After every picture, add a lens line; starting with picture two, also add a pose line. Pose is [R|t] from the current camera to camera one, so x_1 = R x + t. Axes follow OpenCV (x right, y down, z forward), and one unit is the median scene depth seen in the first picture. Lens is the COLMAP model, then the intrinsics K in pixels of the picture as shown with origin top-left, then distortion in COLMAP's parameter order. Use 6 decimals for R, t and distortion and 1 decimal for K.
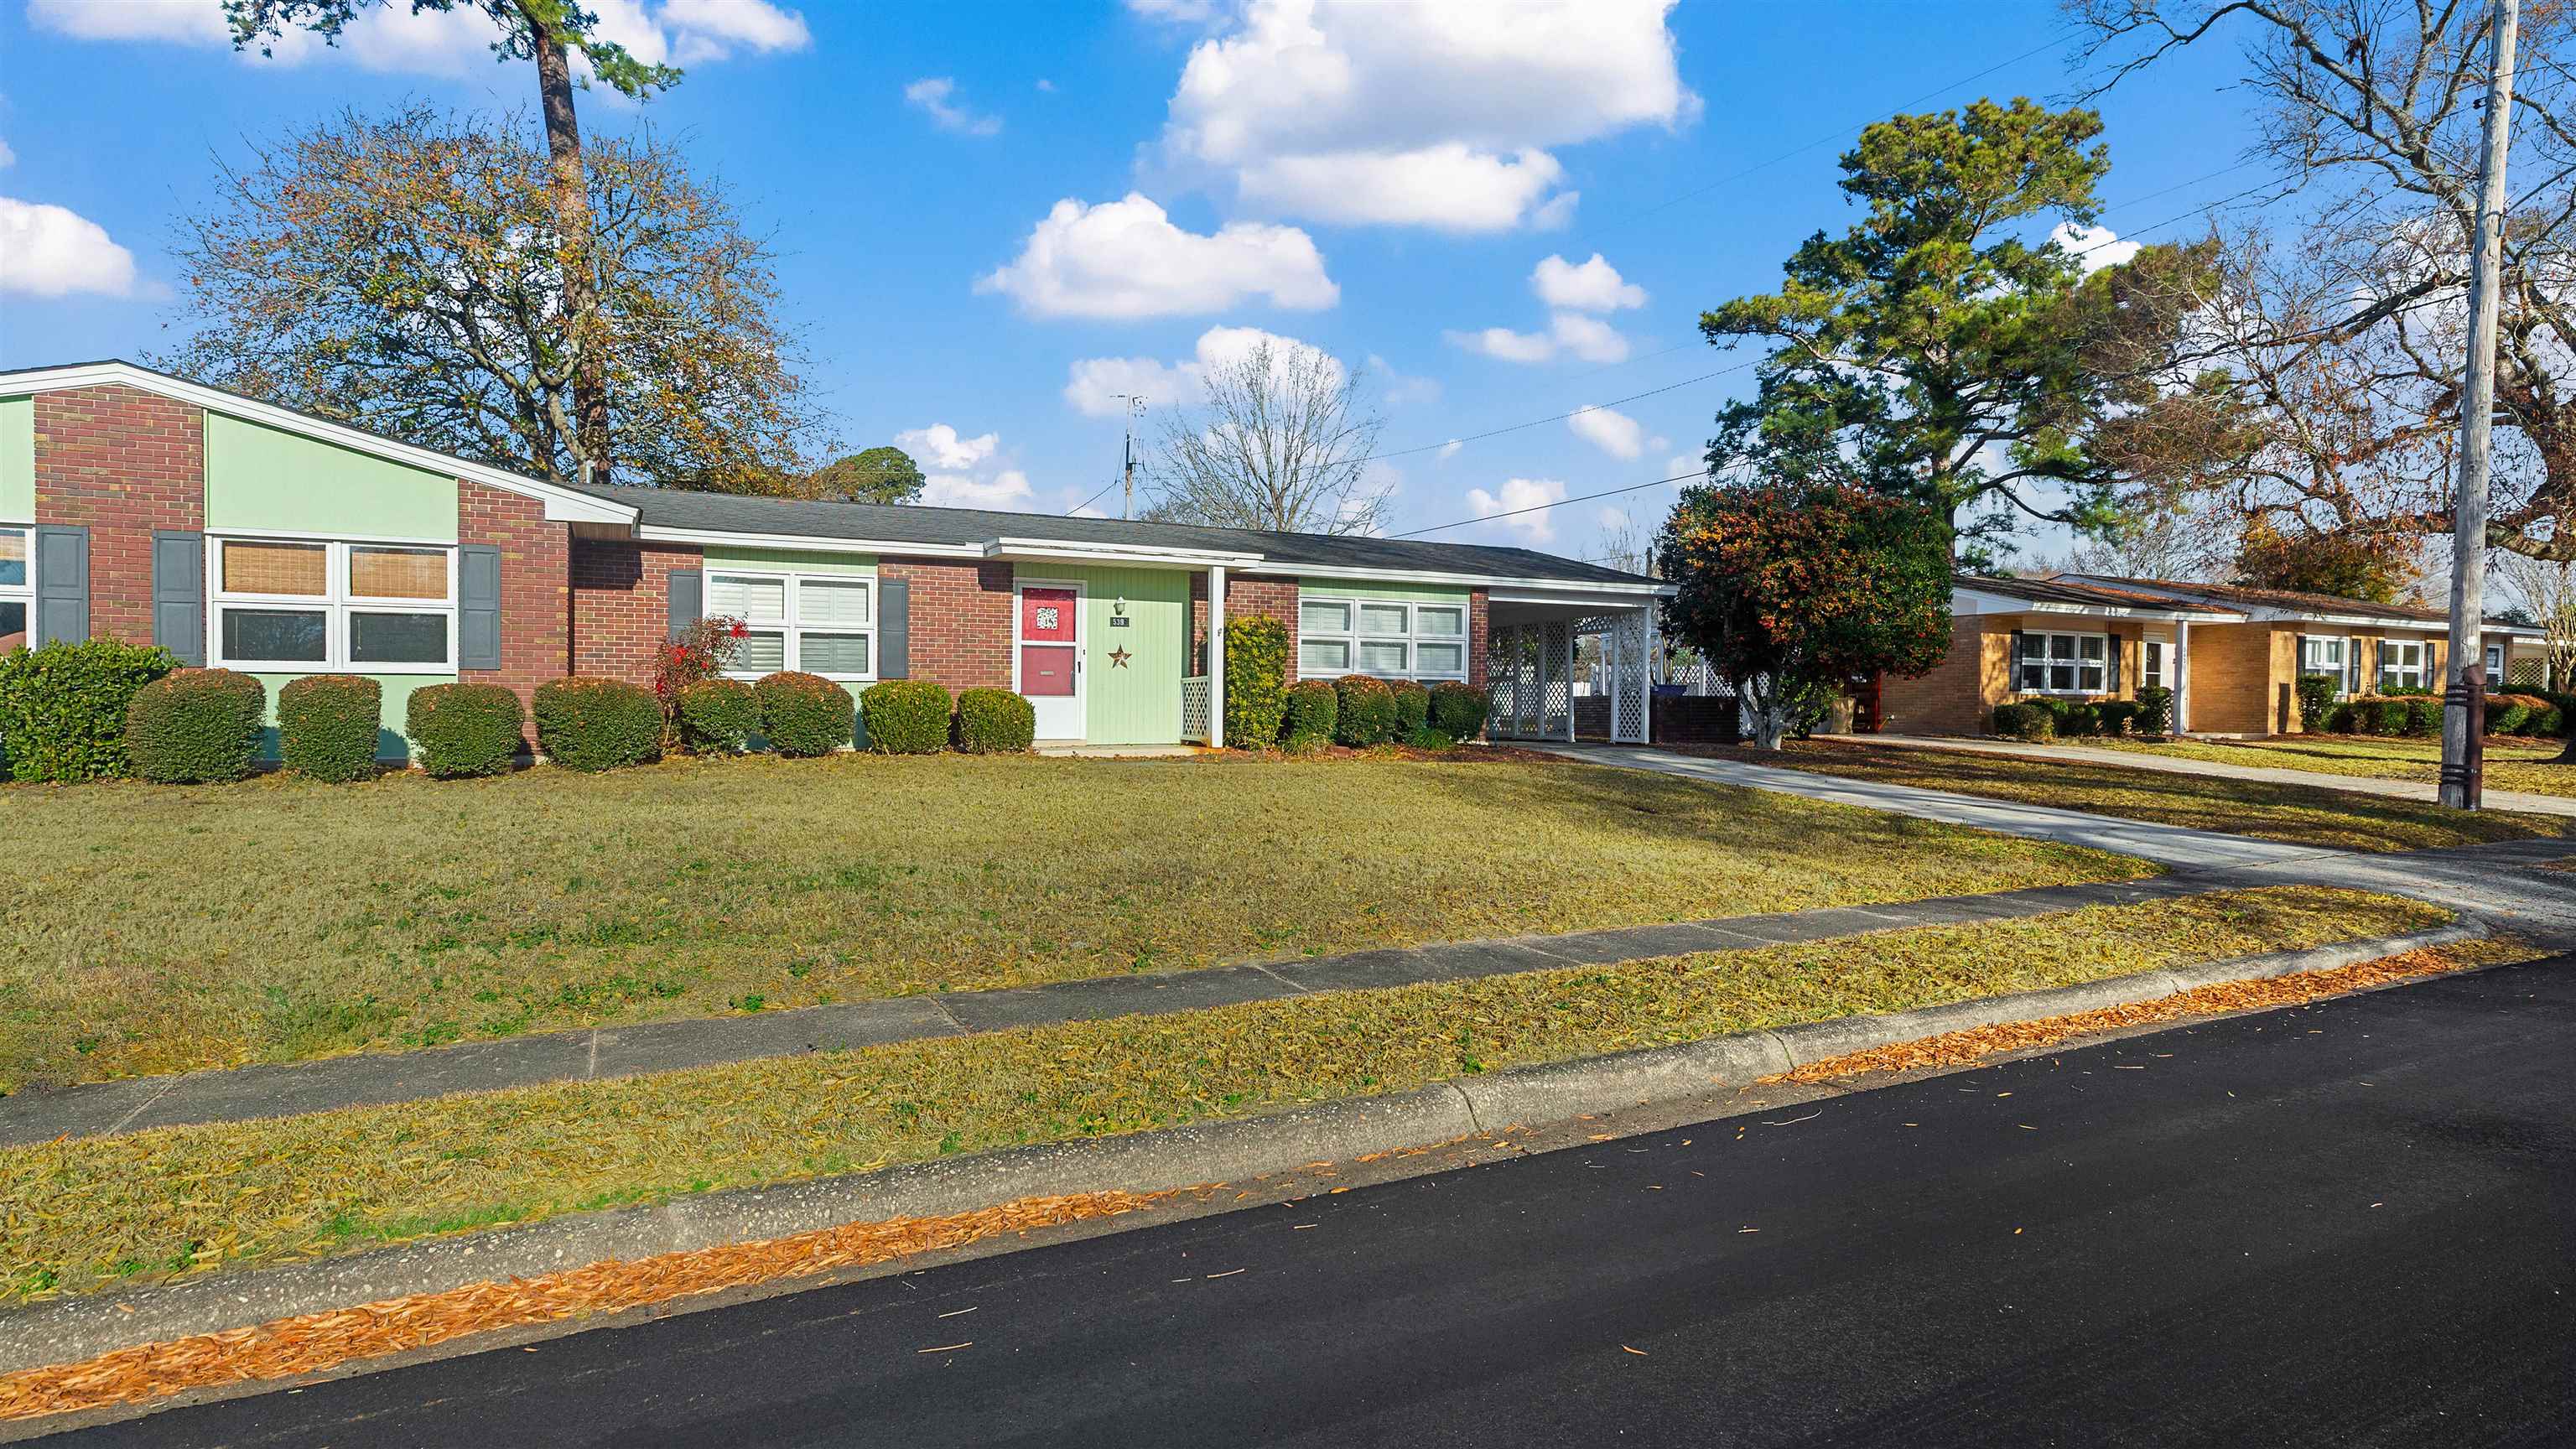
lens RADIAL K [[1337.5, 0, 1298.9], [0, 1337.5, 734.0], [0, 0, 1]] dist [-0.002991, 0.001795]
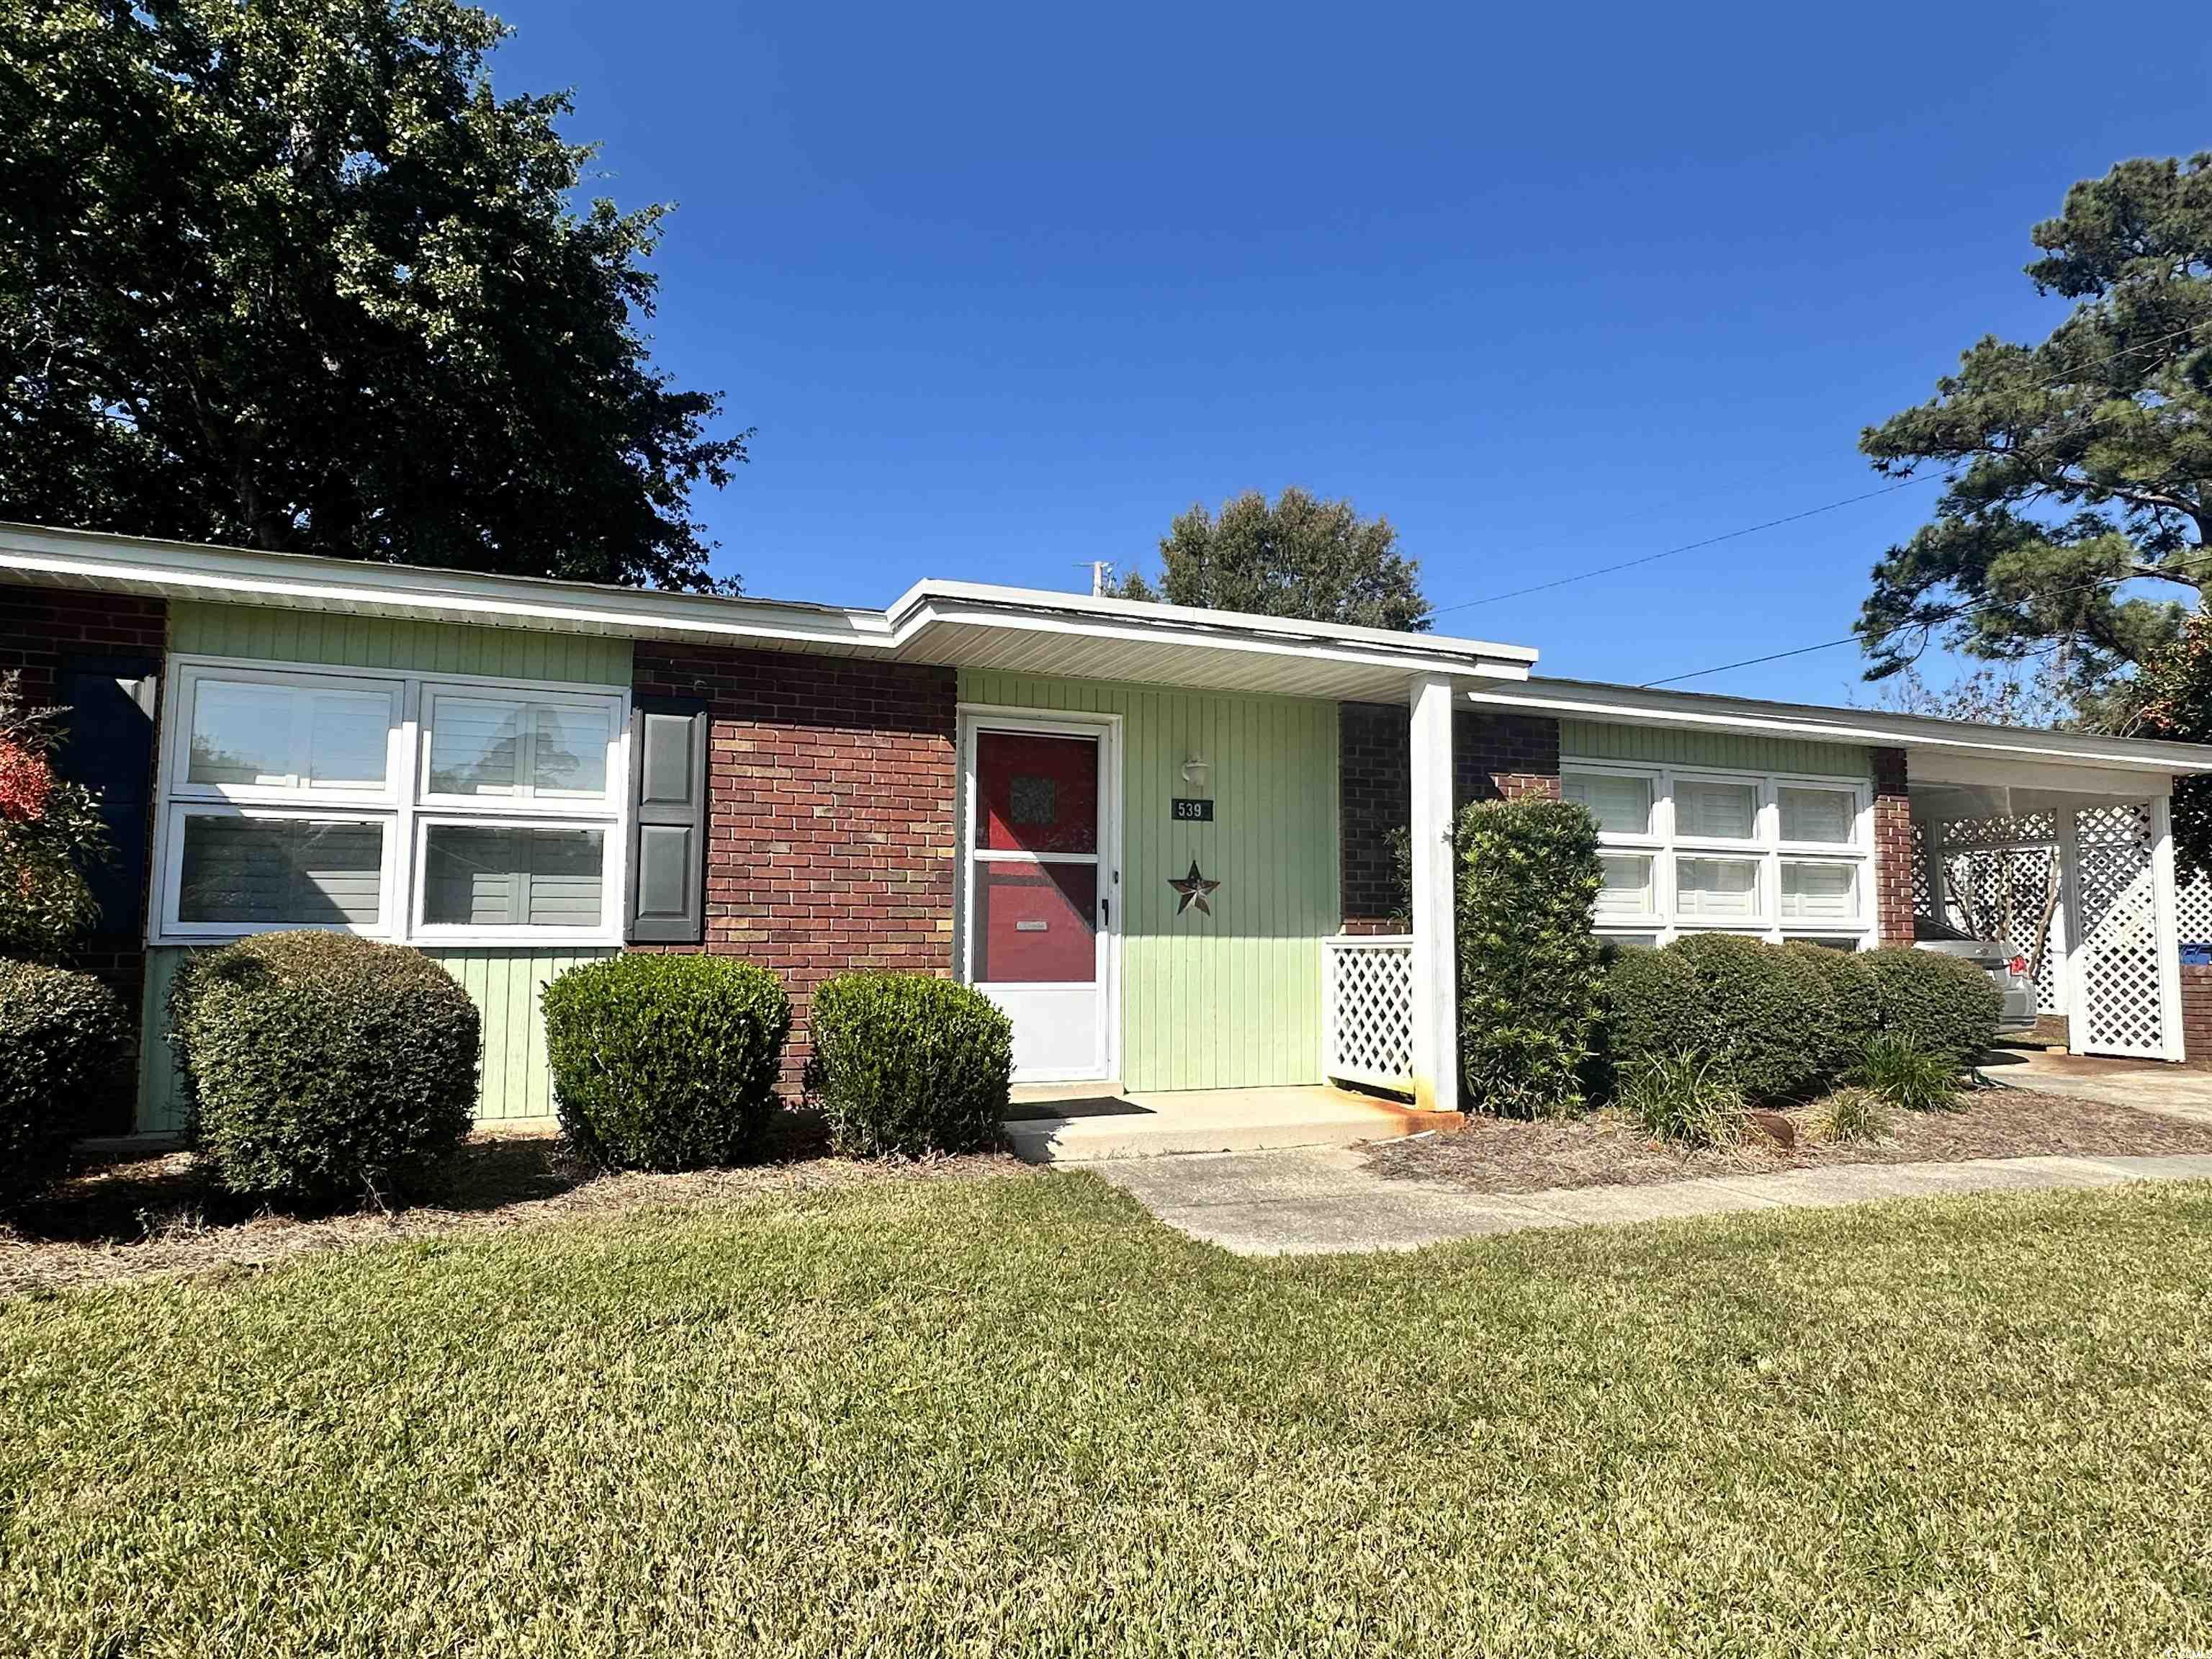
lens RADIAL K [[1307.4, 0, 1101.9], [0, 1307.4, 833.0], [0, 0, 1]] dist [0.000212, -0.002834]
pose [[0.995942, -0.002807, -0.089953, -0.125861], [-0.006344, 0.994837, -0.101291, -0.032922], [0.089772, 0.101451, 0.990782, 0.576233]]
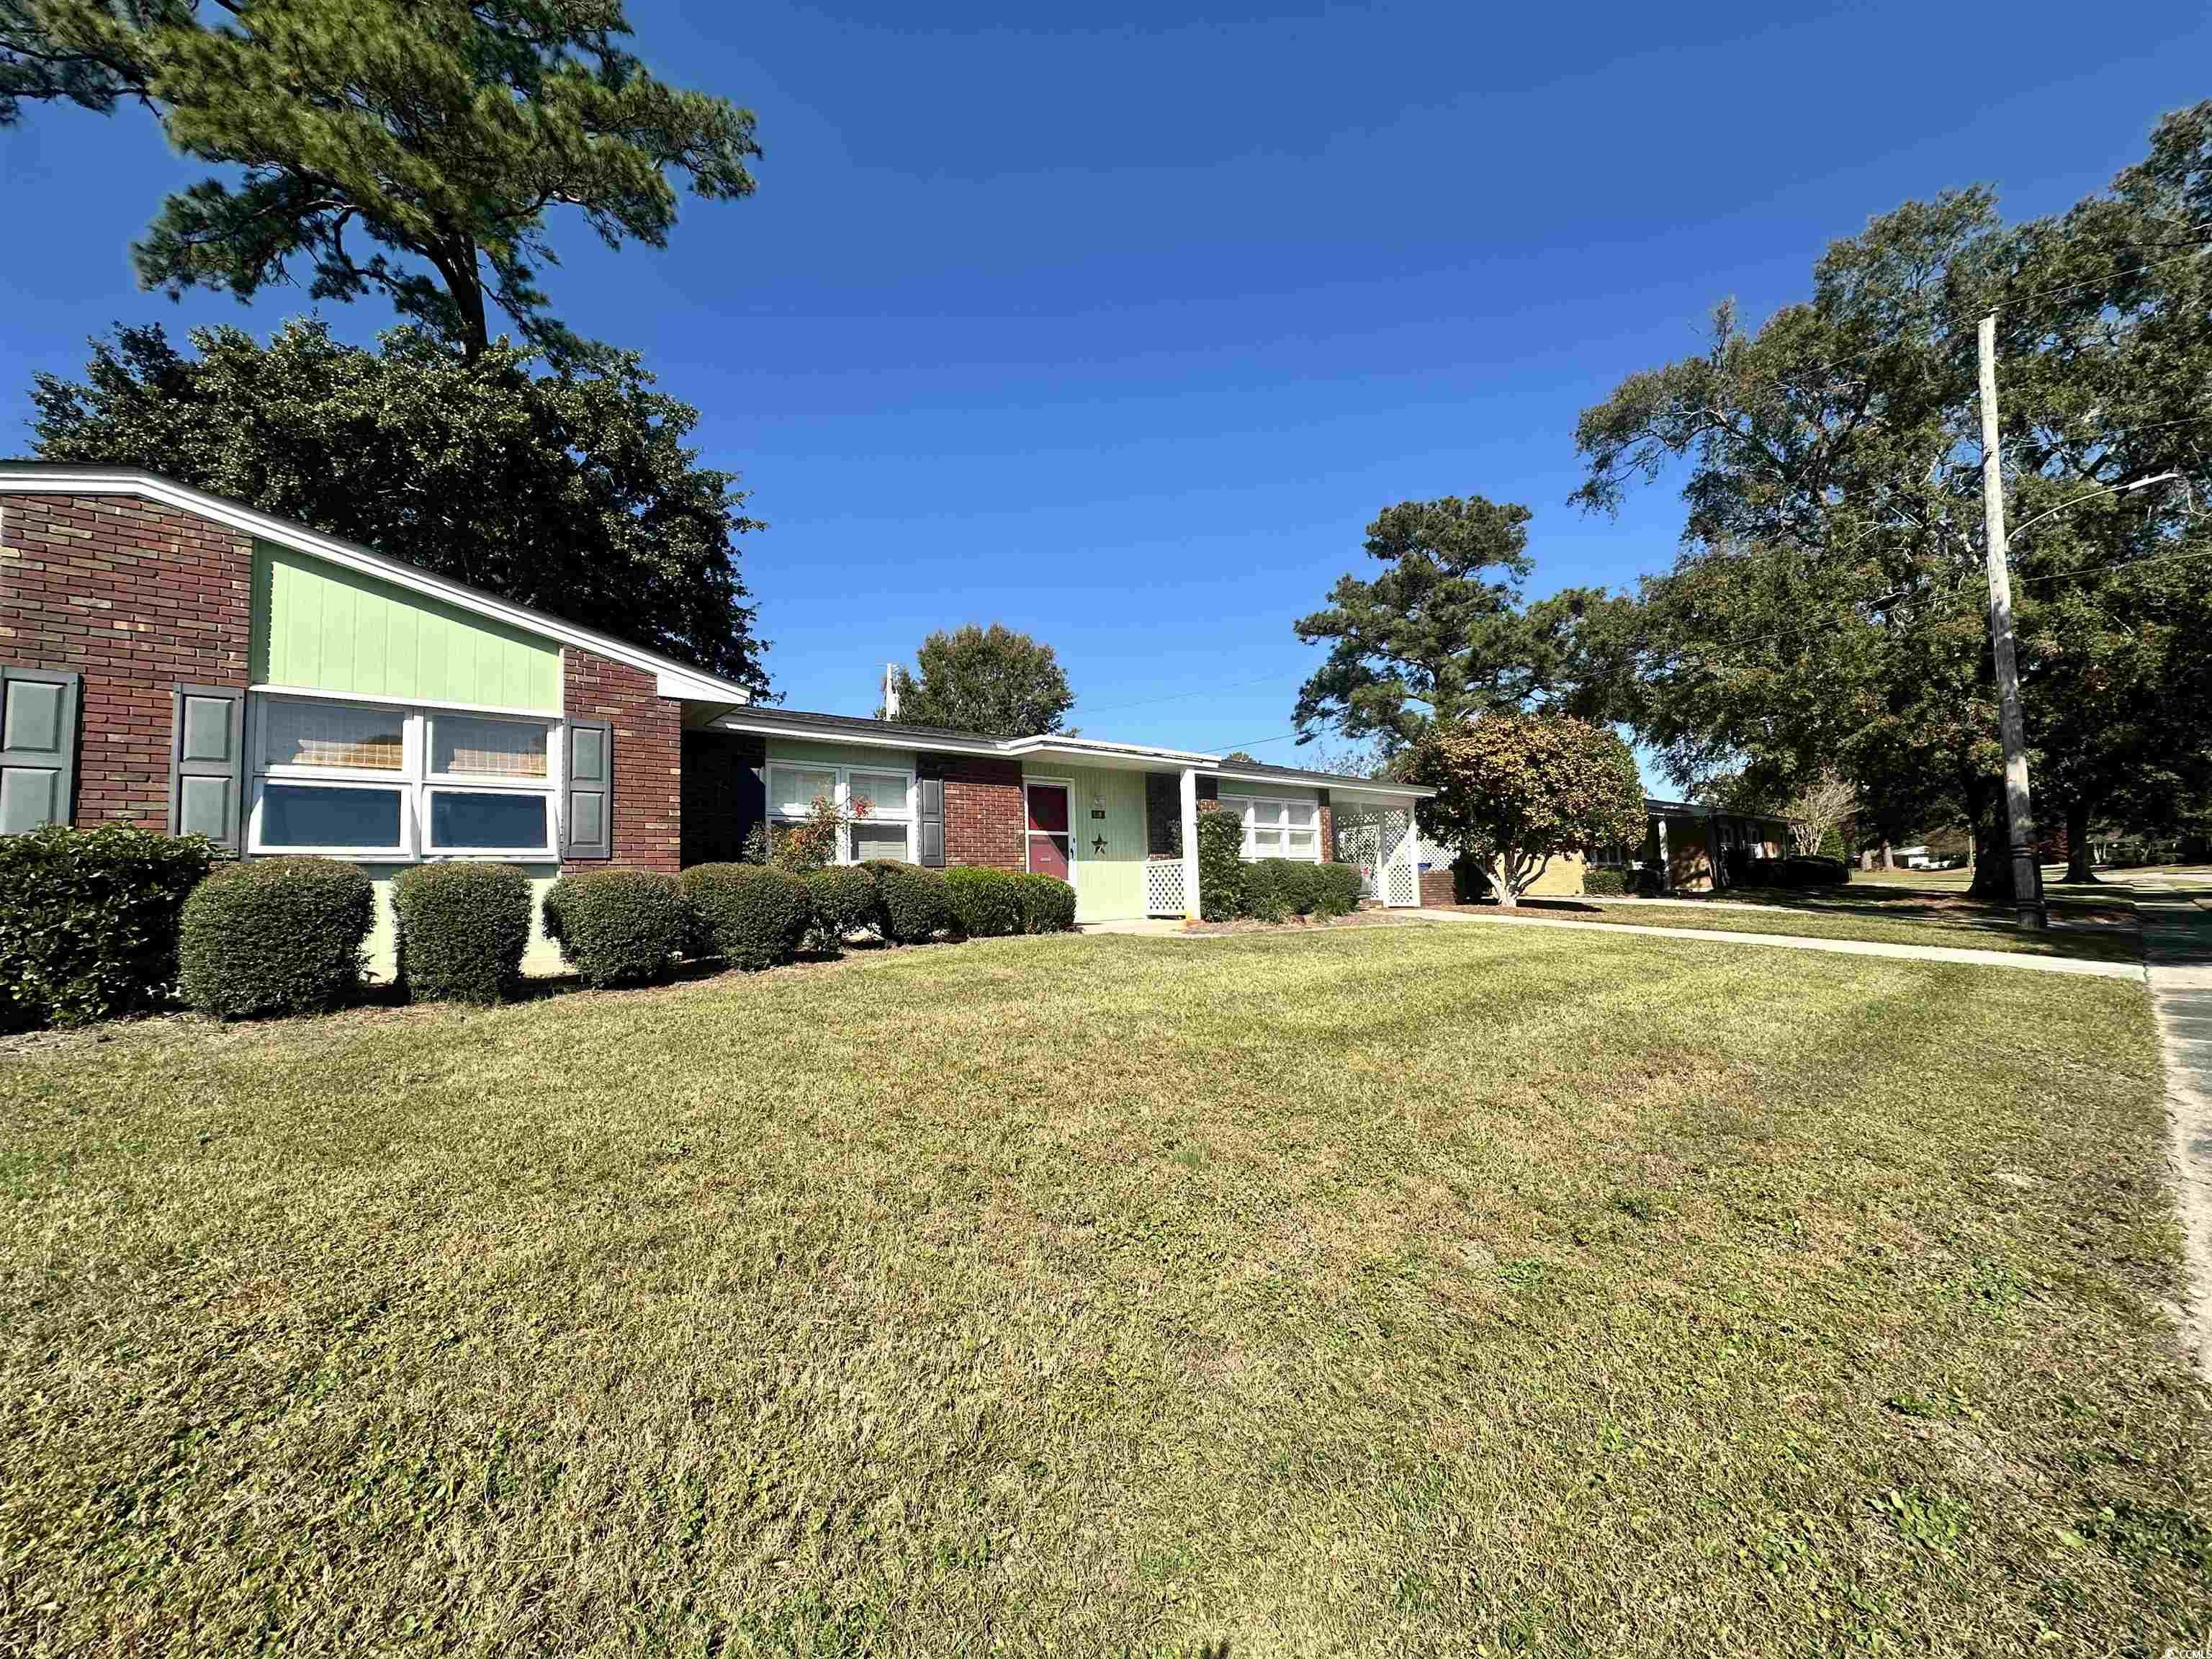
lens RADIAL K [[883.4, 0, 1104.8], [0, 883.4, 827.8], [0, 0, 1]] dist [-0.000993, 0.002768]
pose [[0.971476, -0.015886, 0.236603, -0.311805], [0.039478, 0.994664, -0.095310, 0.000504], [-0.233827, 0.101933, 0.966920, 0.263713]]
